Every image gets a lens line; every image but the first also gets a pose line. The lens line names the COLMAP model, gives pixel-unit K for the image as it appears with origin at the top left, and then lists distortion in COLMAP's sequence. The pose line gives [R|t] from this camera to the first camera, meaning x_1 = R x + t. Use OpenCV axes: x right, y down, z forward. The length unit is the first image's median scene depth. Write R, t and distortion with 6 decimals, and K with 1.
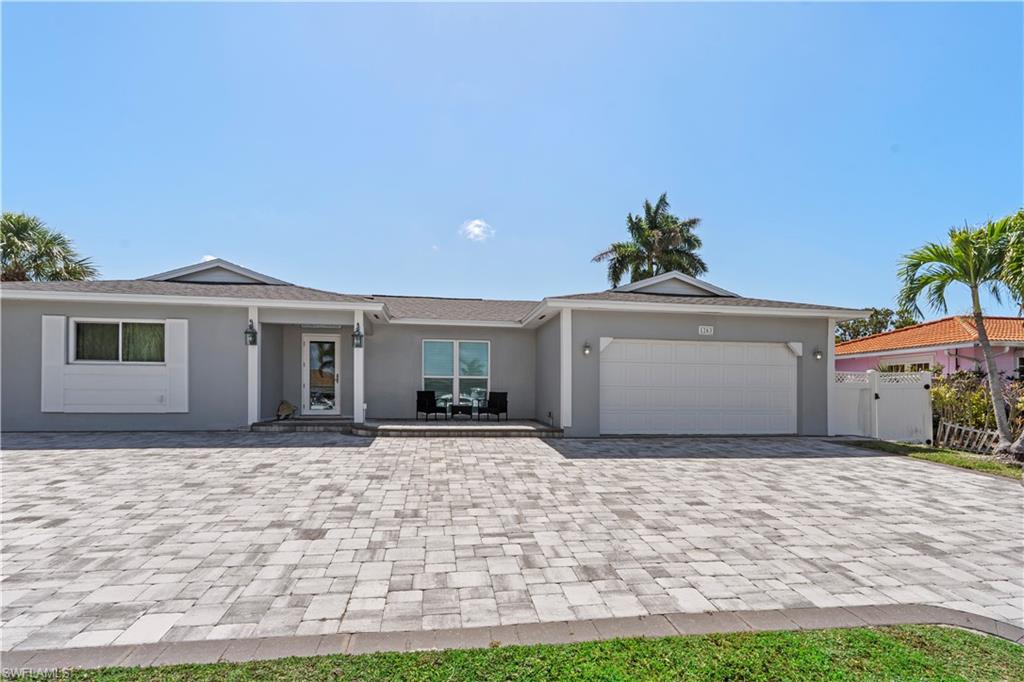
lens RADIAL K [[472.4, 0, 505.0], [0, 472.4, 388.4], [0, 0, 1]] dist [-0.001510, -0.000237]
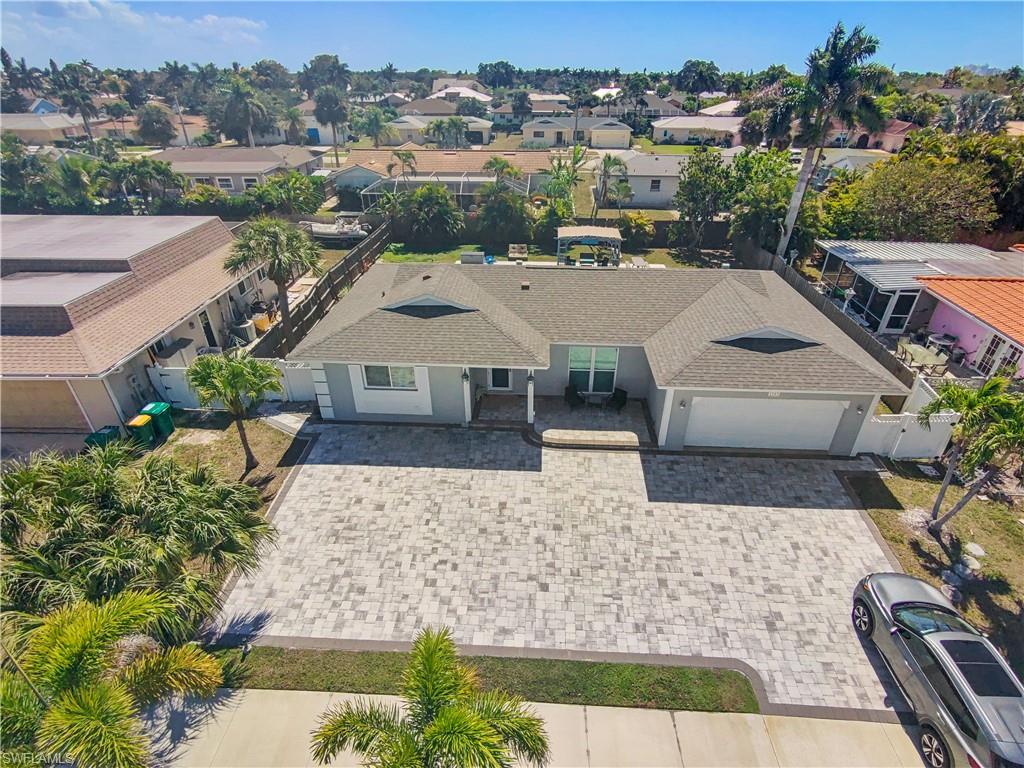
lens RADIAL K [[514.3, 0, 527.2], [0, 514.3, 384.8], [0, 0, 1]] dist [-0.000124, -0.001271]
pose [[0.981978, 0.094101, -0.163901, -0.086120], [0.005529, 0.852557, 0.522605, -1.814188], [0.188913, -0.514093, 0.836672, -0.765850]]
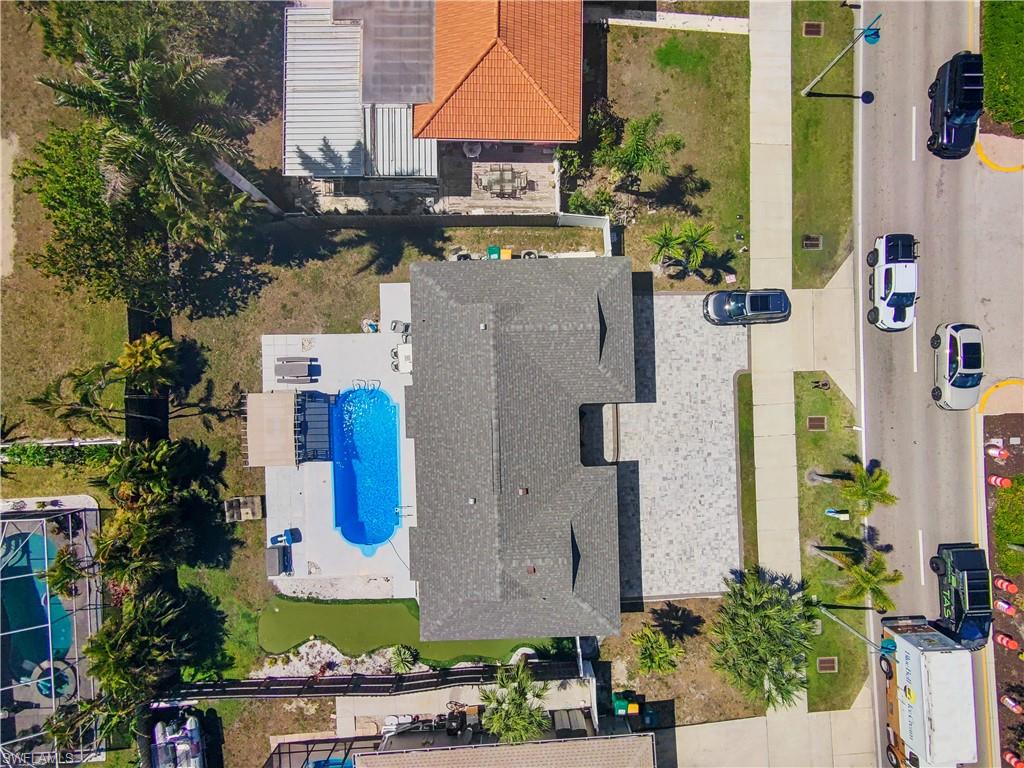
lens RADIAL K [[514.3, 0, 527.2], [0, 514.3, 384.8], [0, 0, 1]] dist [-0.000124, -0.001271]
pose [[0.115534, -0.993303, -0.001371, 0.200648], [-0.001882, -0.001599, 0.999997, -5.152192], [-0.993302, -0.115532, -0.002054, 2.755177]]
